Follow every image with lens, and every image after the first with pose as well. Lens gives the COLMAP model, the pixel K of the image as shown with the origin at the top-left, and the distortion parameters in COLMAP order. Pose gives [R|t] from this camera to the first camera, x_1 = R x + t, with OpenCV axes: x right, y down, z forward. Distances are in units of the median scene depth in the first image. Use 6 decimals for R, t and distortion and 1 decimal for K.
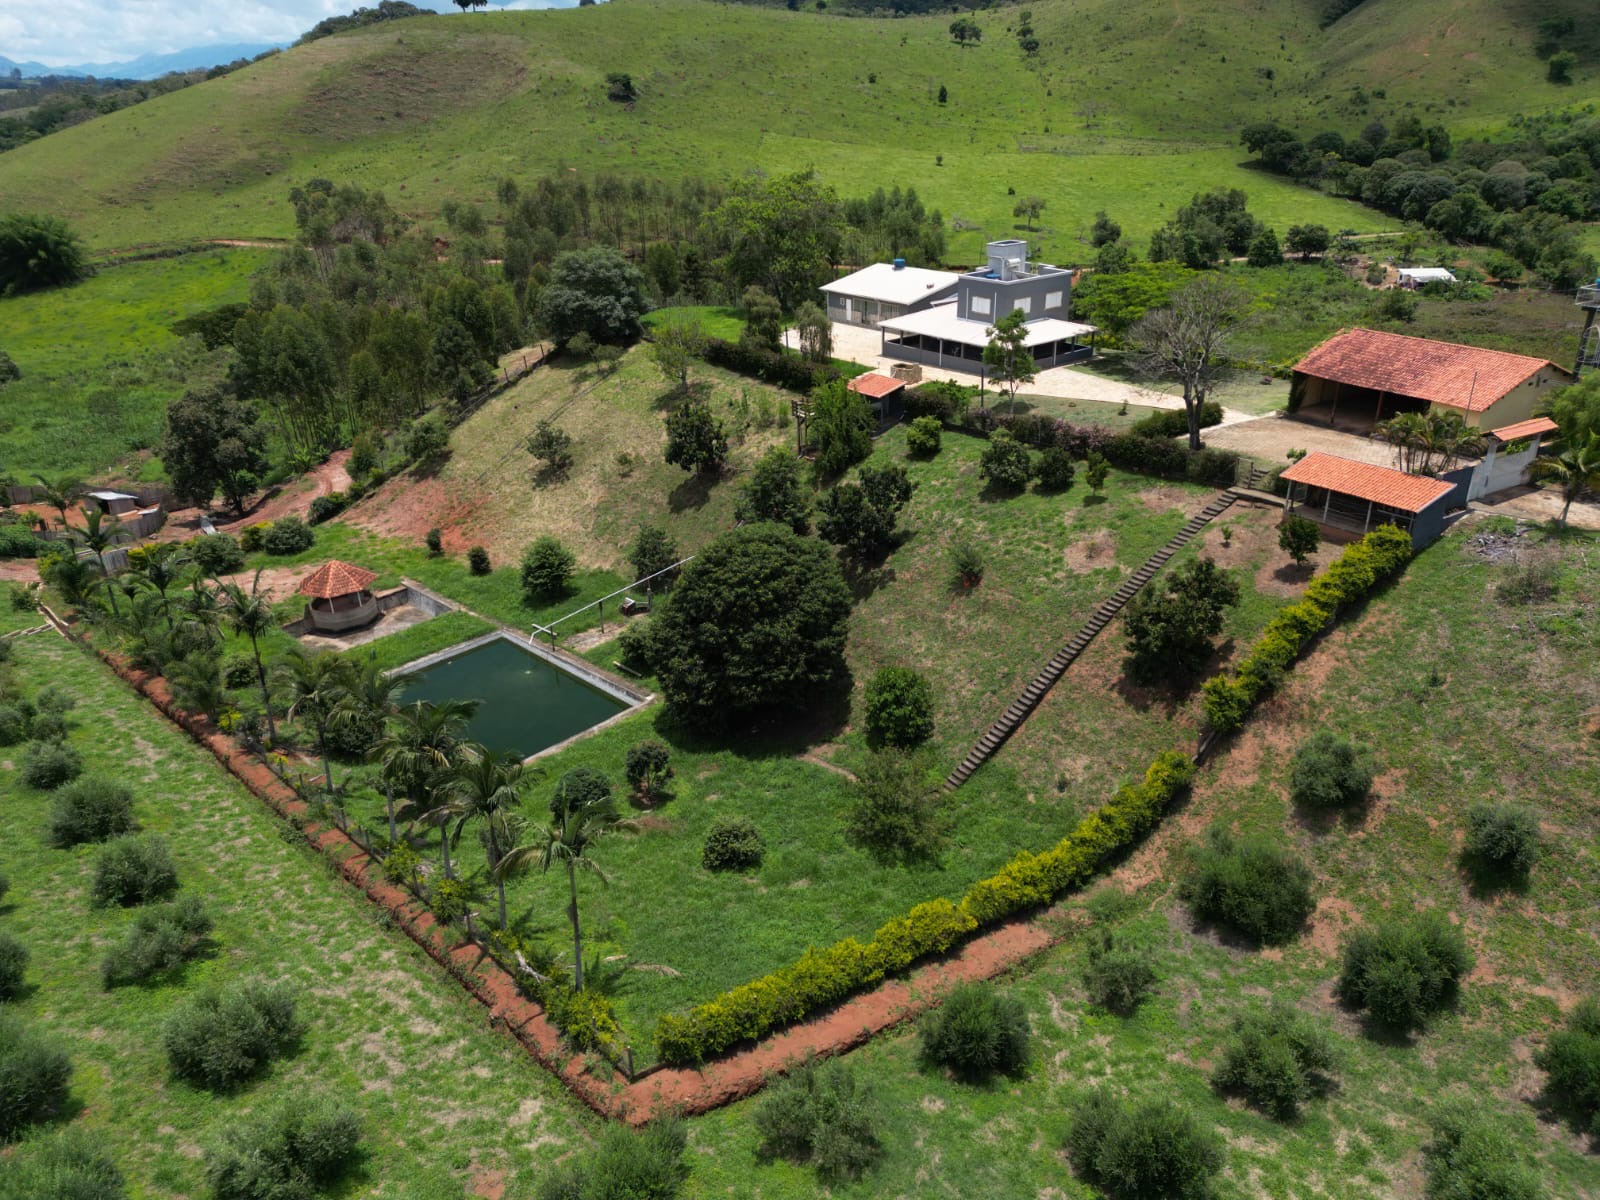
lens RADIAL K [[1117.2, 0, 800.0], [0, 1117.2, 600.0], [0, 0, 1]] dist [0.066518, -0.057160]
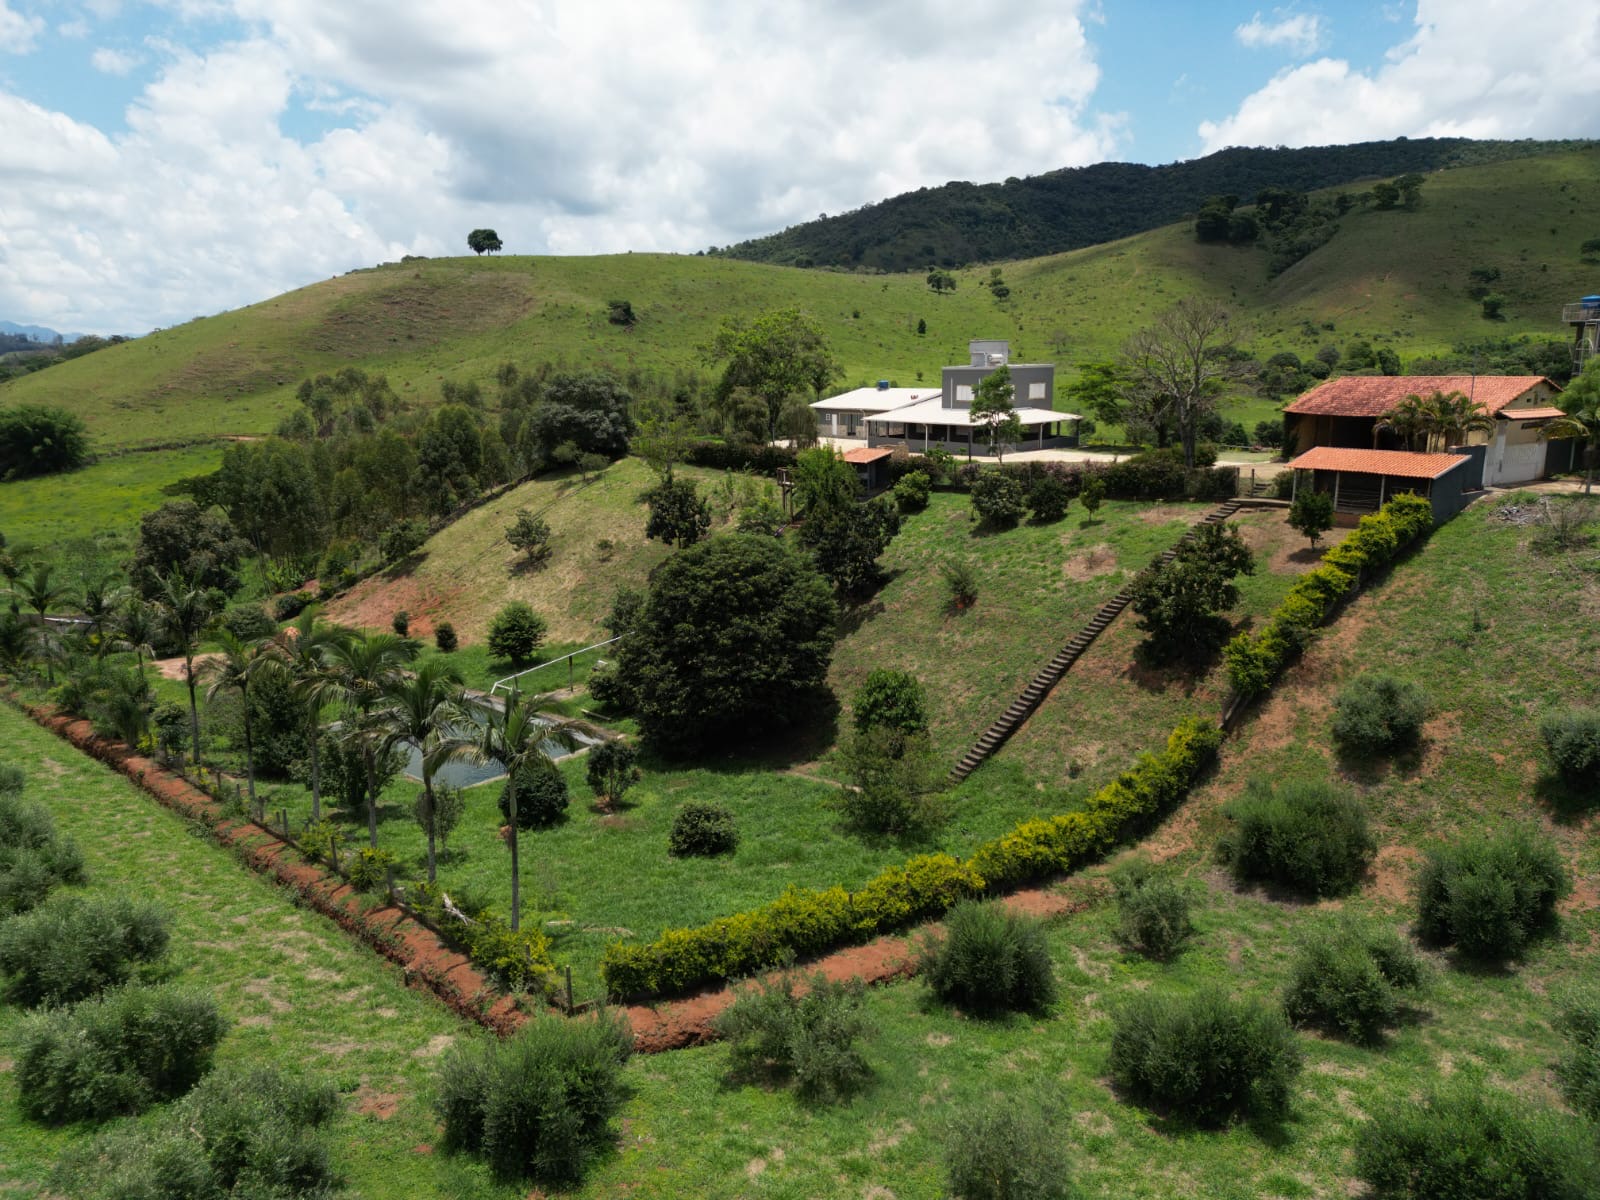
lens RADIAL K [[1117.2, 0, 800.0], [0, 1117.2, 600.0], [0, 0, 1]] dist [0.066518, -0.057160]
pose [[0.999929, 0.005668, 0.010497, 0.004090], [-0.003299, 0.976986, -0.213276, 0.173788], [-0.011465, 0.213226, 0.976936, 0.077934]]
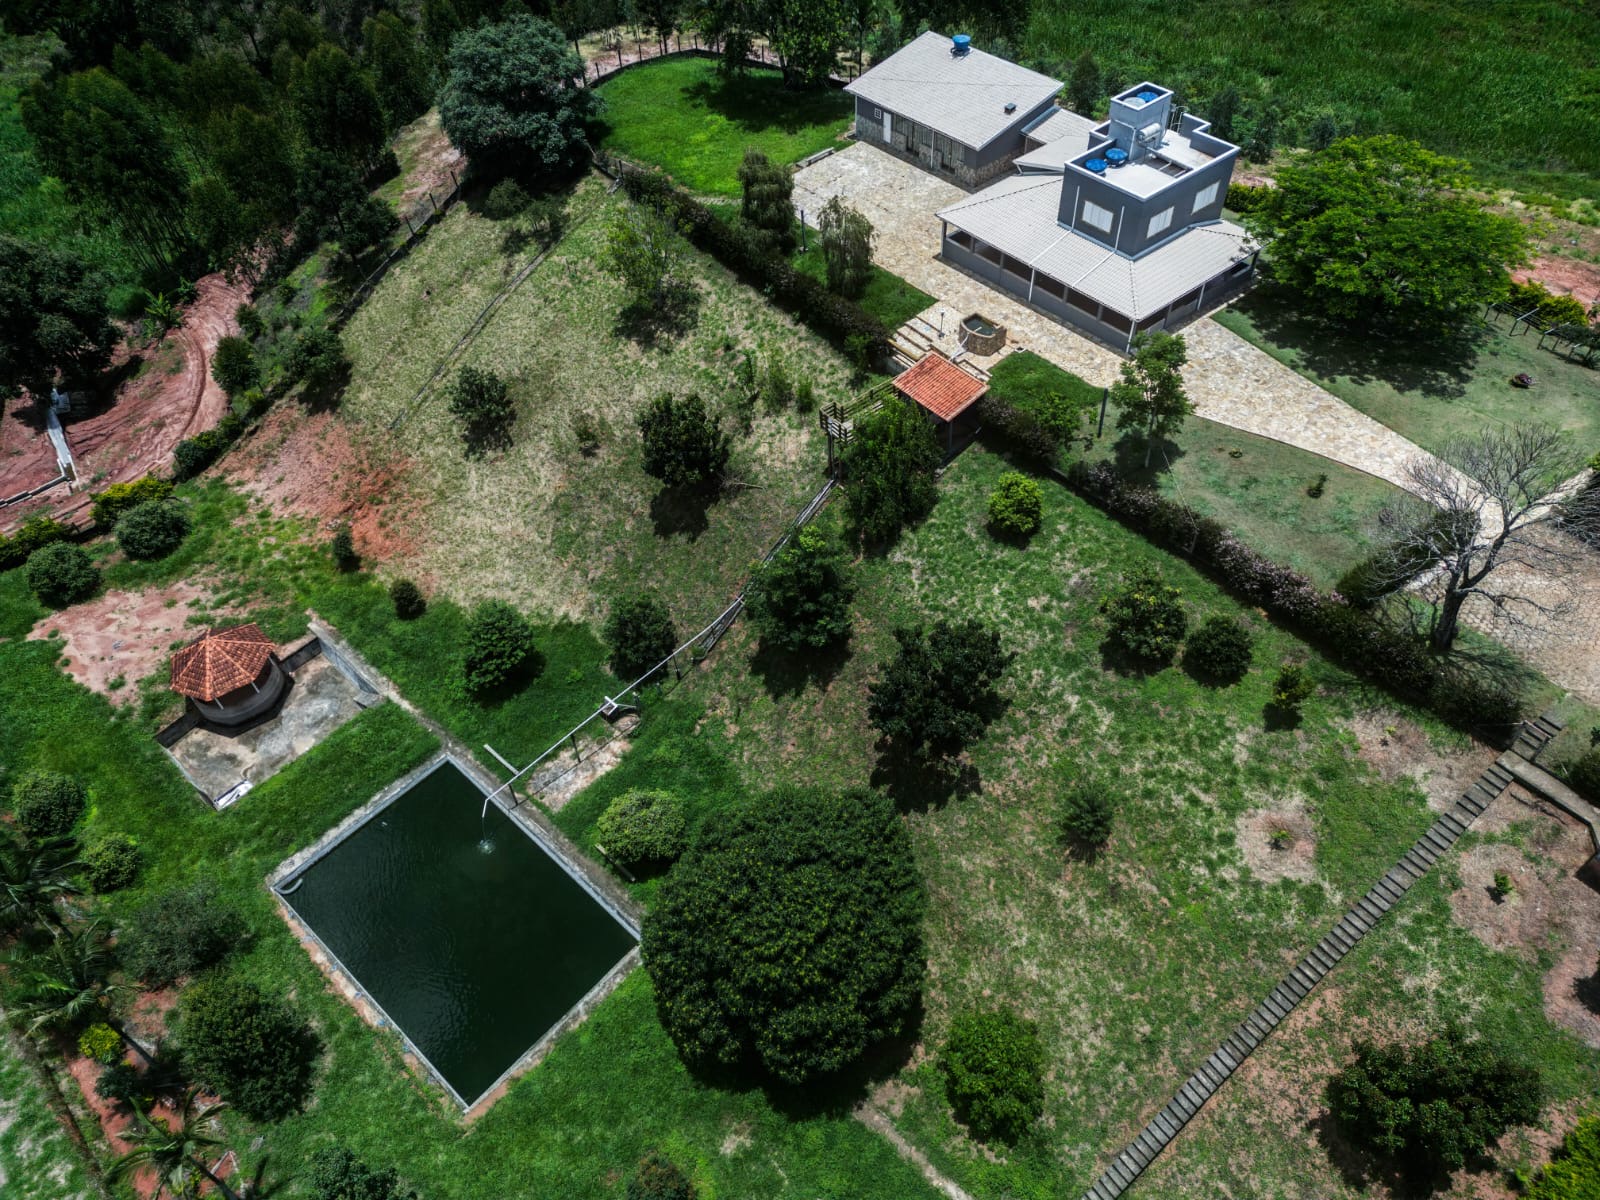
lens RADIAL K [[1118.5, 0, 800.8], [0, 1118.5, 591.5], [0, 0, 1]] dist [0.077298, -0.076775]
pose [[0.999669, -0.025663, -0.001897, -0.024833], [0.024386, 0.921212, 0.388296, -0.418278], [-0.008218, -0.388214, 0.921533, 0.385608]]
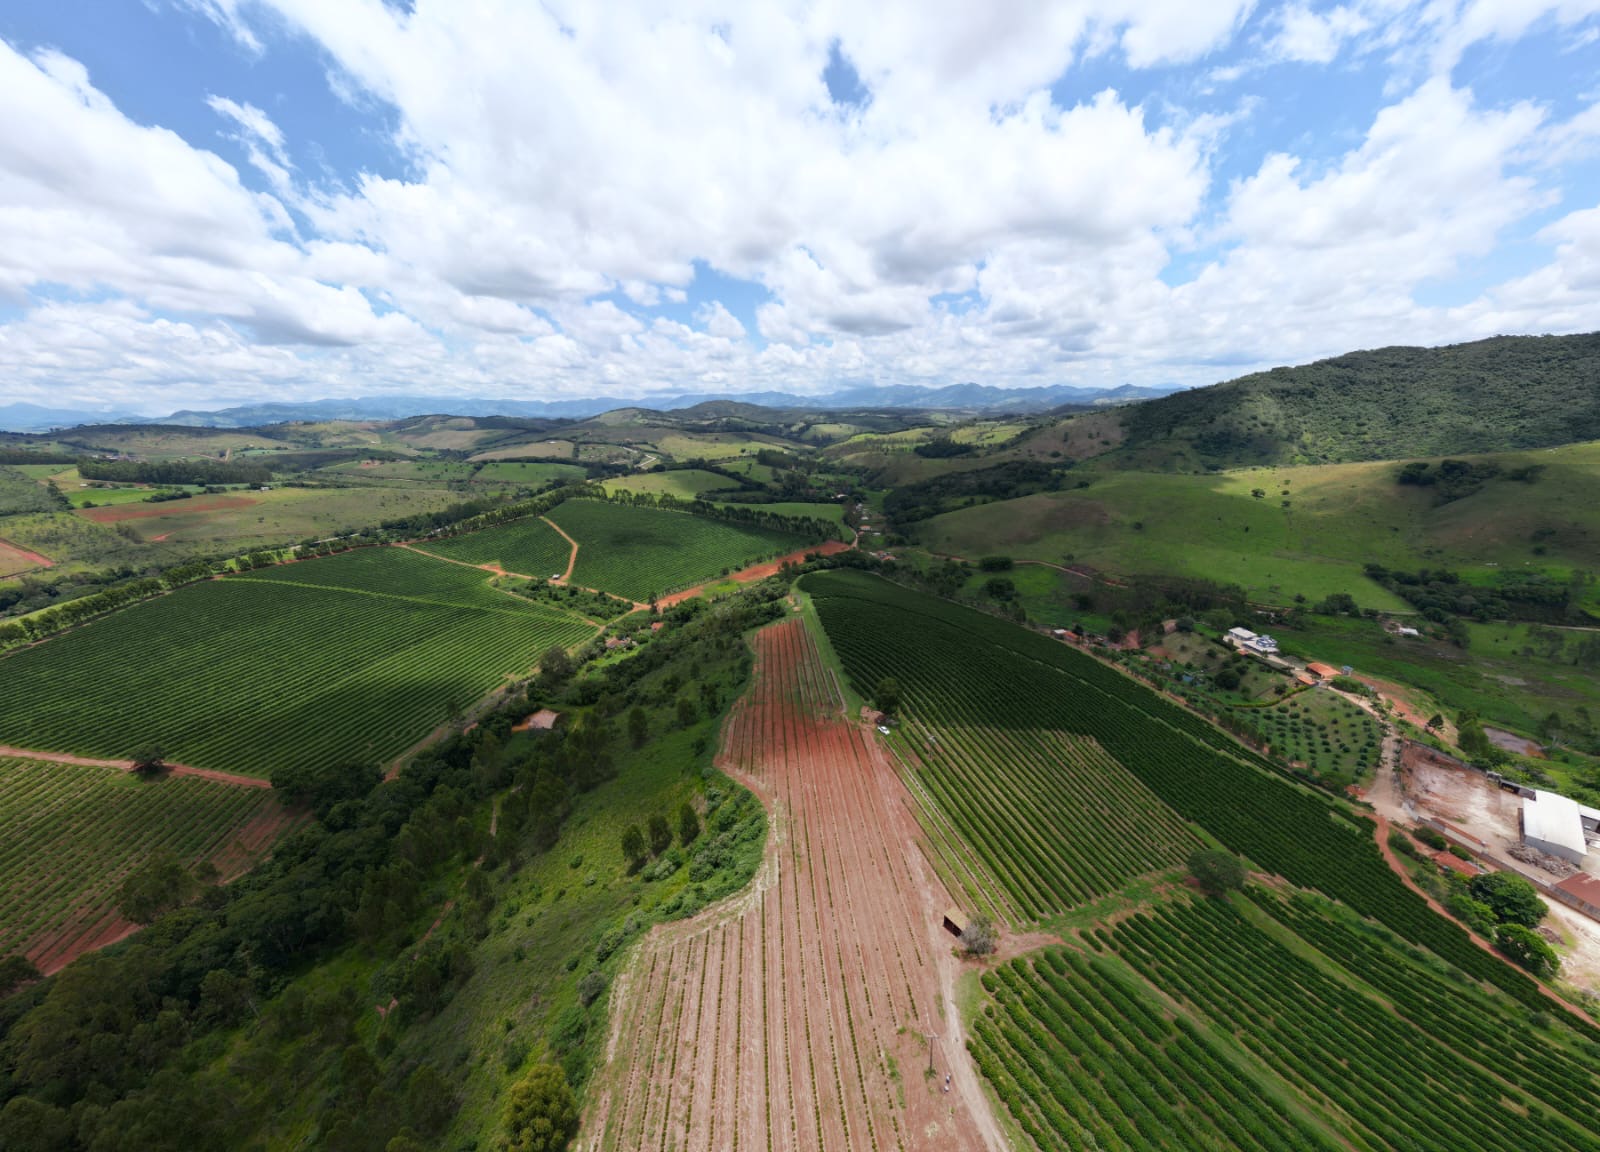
lens RADIAL K [[536.7, 0, 796.7], [0, 536.7, 559.2], [0, 0, 1]] dist [0.016975, -0.000038]
pose [[0.857985, 0.147164, -0.492144, -1.045059], [-0.210055, 0.974832, -0.074700, 0.146118], [0.468764, 0.167469, 0.867303, -4.878421]]
